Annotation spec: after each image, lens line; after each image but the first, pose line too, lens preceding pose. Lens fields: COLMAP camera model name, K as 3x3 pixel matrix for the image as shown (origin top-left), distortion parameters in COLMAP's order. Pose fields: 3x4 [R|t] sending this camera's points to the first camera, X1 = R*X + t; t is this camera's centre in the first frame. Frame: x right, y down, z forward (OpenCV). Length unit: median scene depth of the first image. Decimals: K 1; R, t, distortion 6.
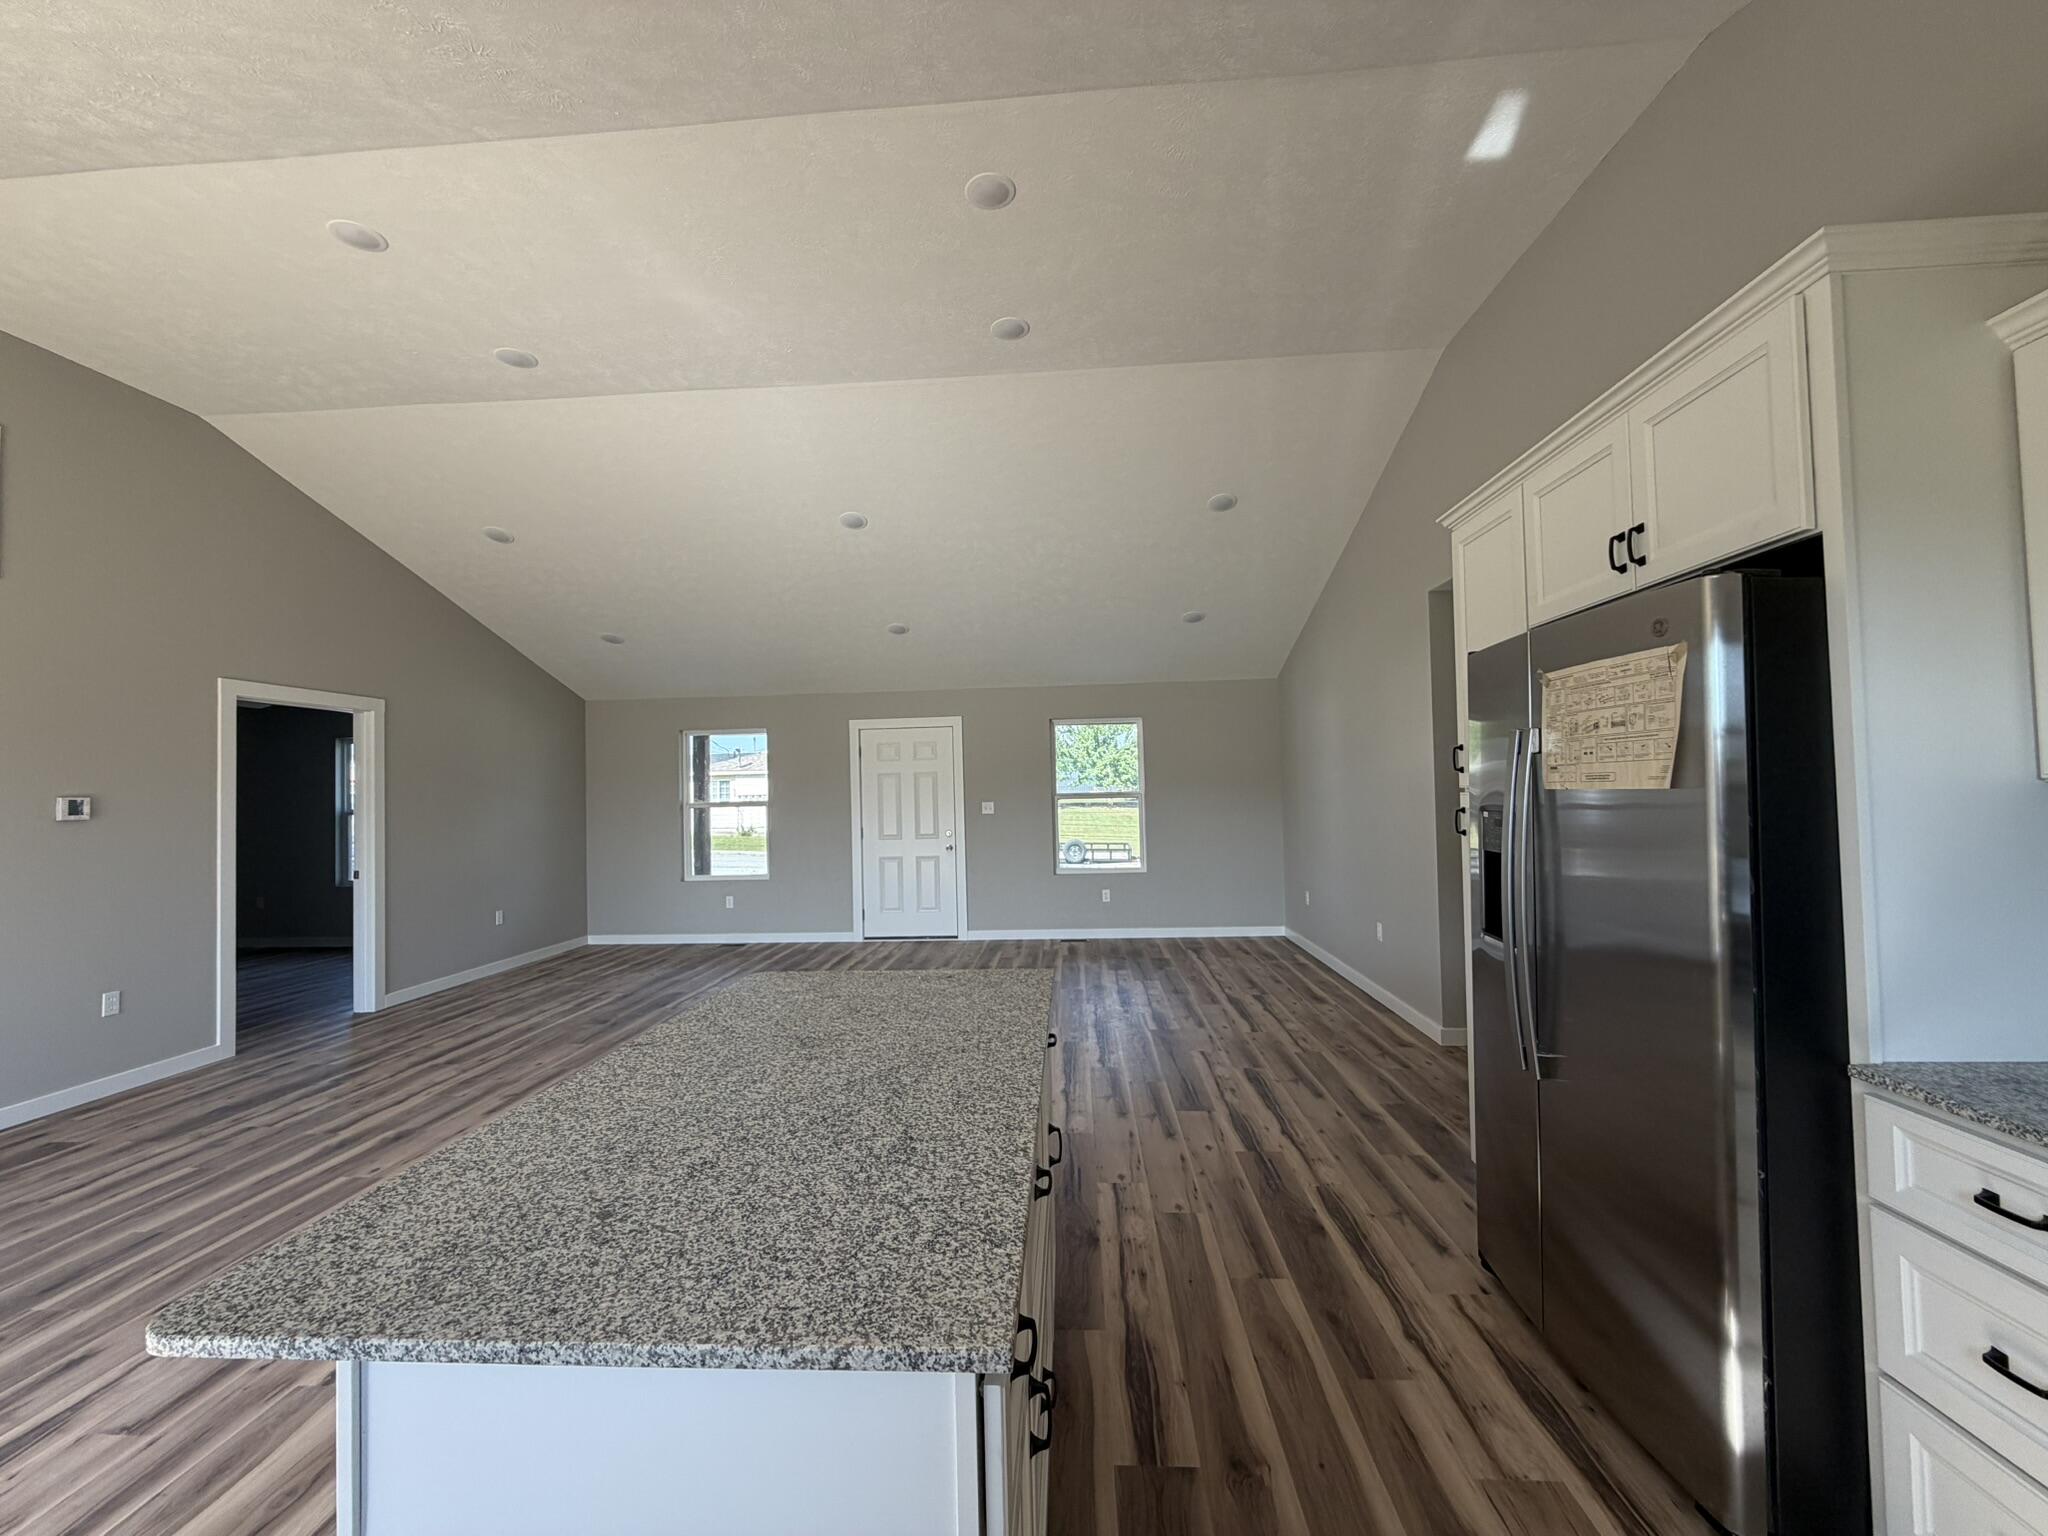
lens RADIAL K [[817.6, 0, 1020.2], [0, 817.6, 769.4], [0, 0, 1]] dist [0.000230, 0.000102]
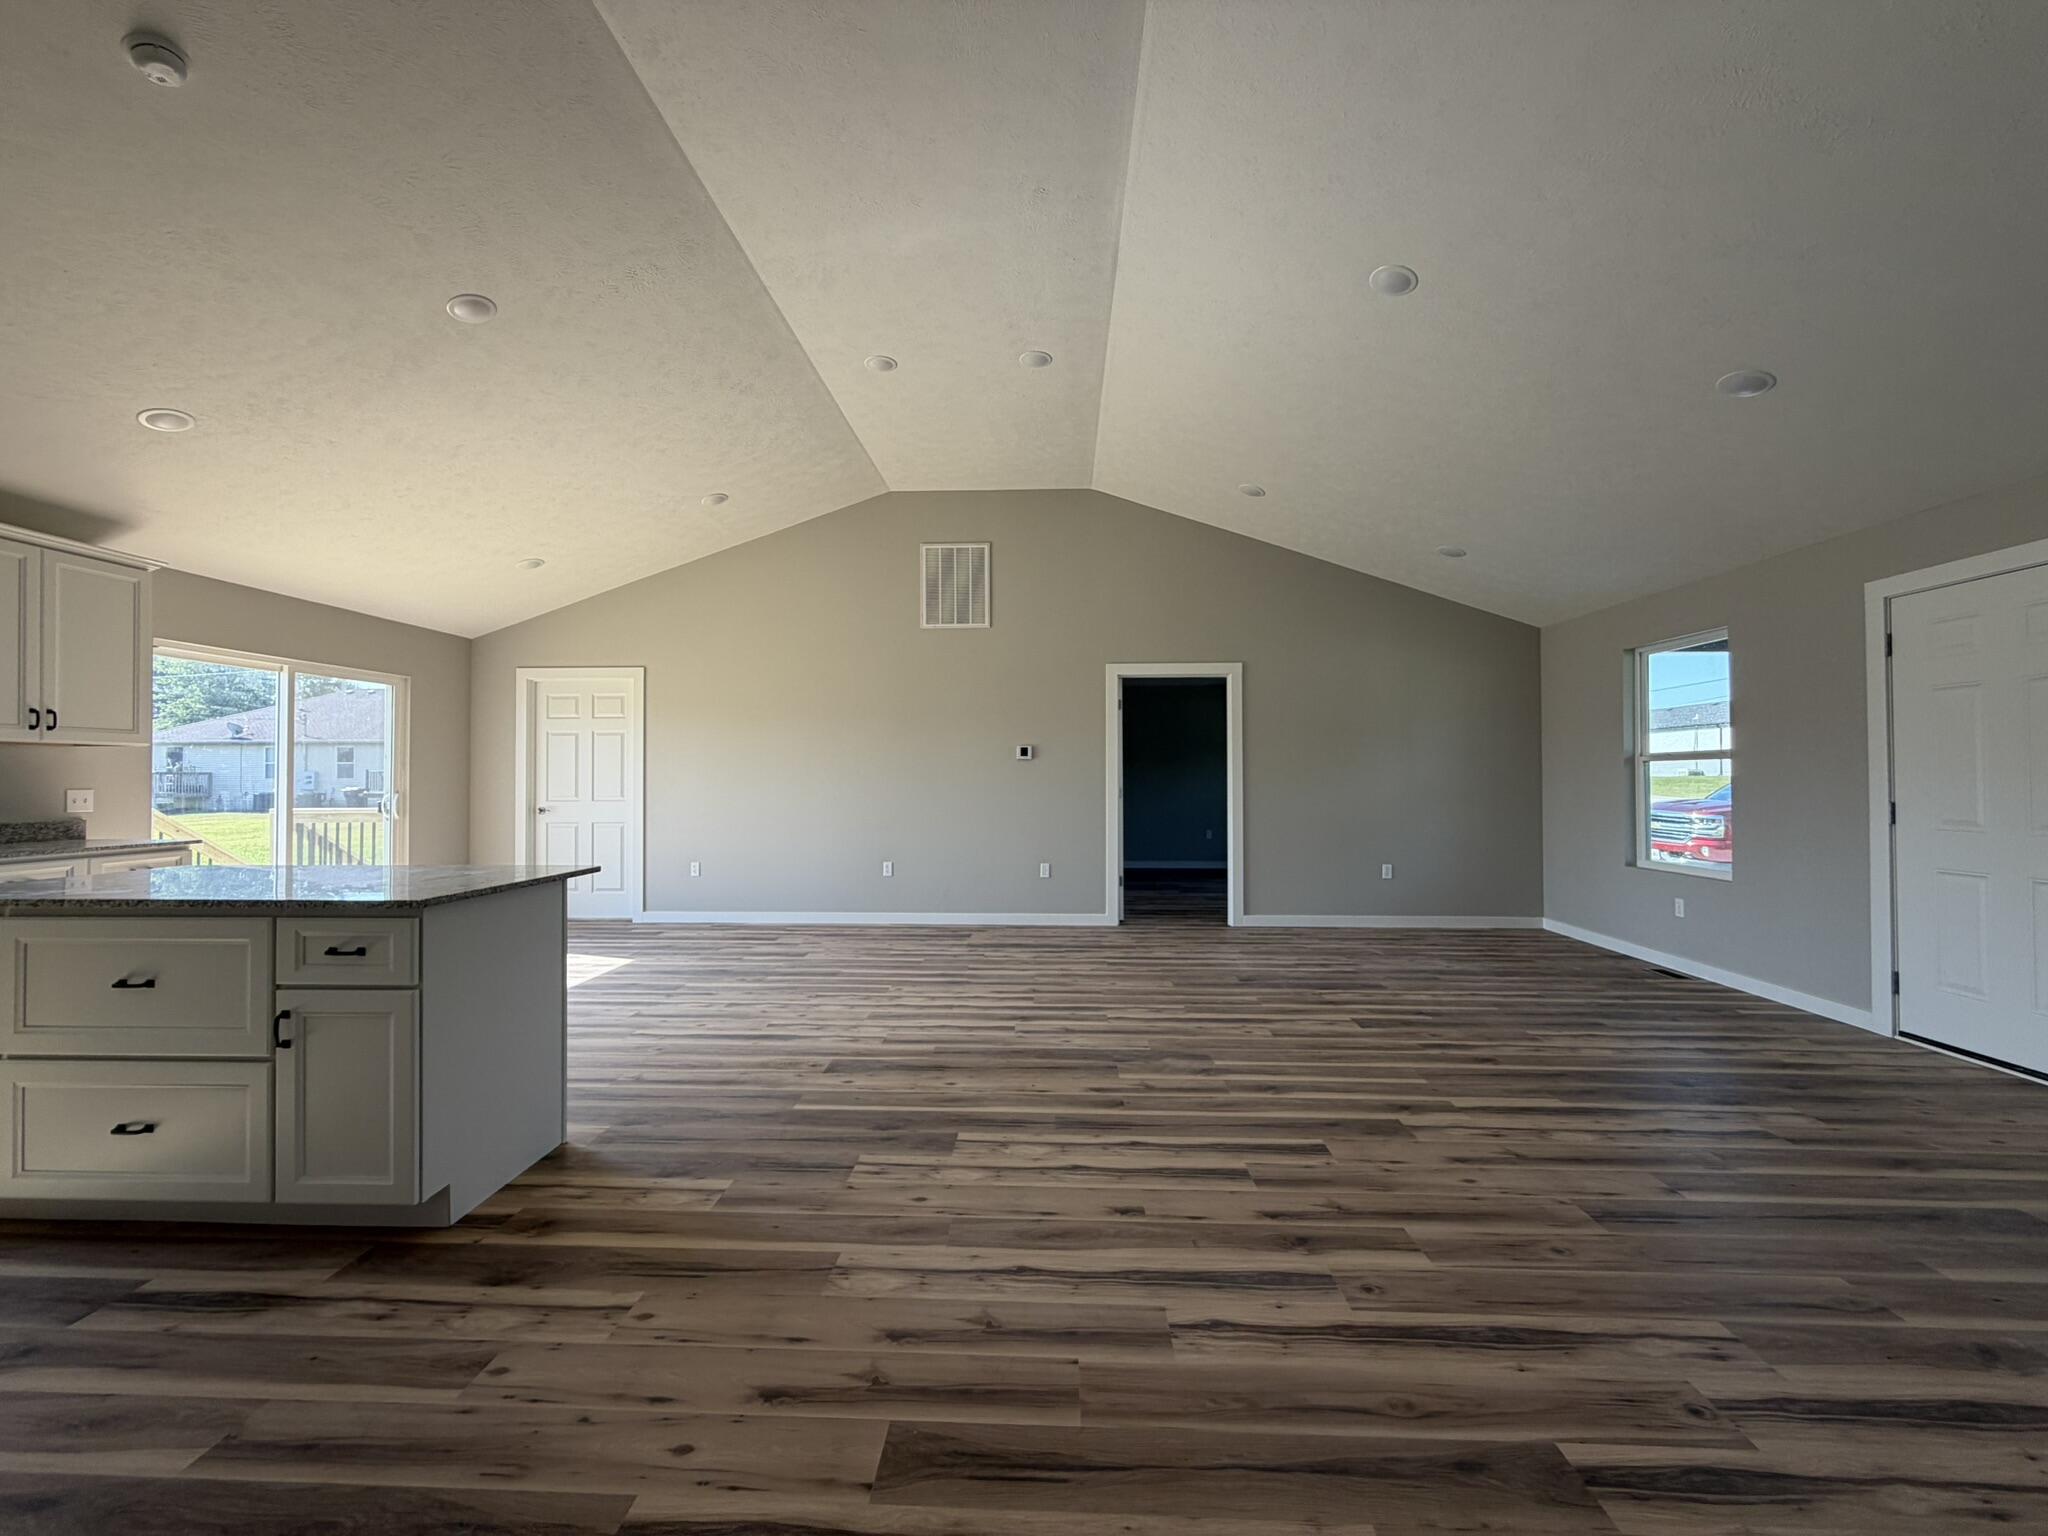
lens RADIAL K [[817.6, 0, 1021.4], [0, 817.6, 768.9], [0, 0, 1]] dist [0.000230, 0.000102]
pose [[0.019350, 0.012010, -0.999741, 0.590028], [0.030106, 0.999467, 0.012590, 0.064549], [0.999359, -0.030342, 0.018978, 1.015997]]
